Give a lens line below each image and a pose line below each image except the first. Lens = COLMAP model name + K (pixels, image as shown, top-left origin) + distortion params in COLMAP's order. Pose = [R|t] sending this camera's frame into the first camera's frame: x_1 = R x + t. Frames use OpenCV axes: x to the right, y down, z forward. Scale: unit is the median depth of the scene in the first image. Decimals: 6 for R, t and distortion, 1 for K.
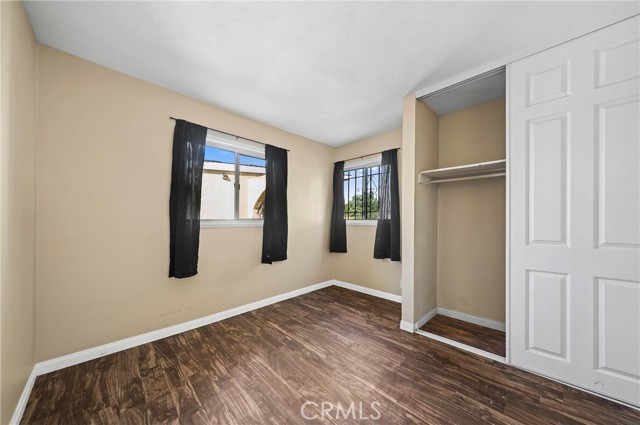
lens RADIAL K [[219.7, 0, 321.8], [0, 219.7, 208.3], [0, 0, 1]] dist [-0.005843, 0.000446]
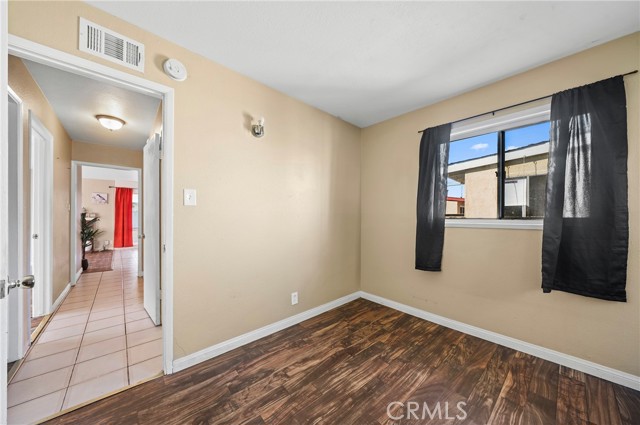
lens RADIAL K [[219.7, 0, 317.1], [0, 219.7, 203.5], [0, 0, 1]] dist [-0.005843, 0.000446]
pose [[-0.051455, -0.060074, -0.996867, 0.627628], [0.044652, 0.997053, -0.062390, 0.026700], [0.997677, -0.047722, -0.048621, 0.626008]]
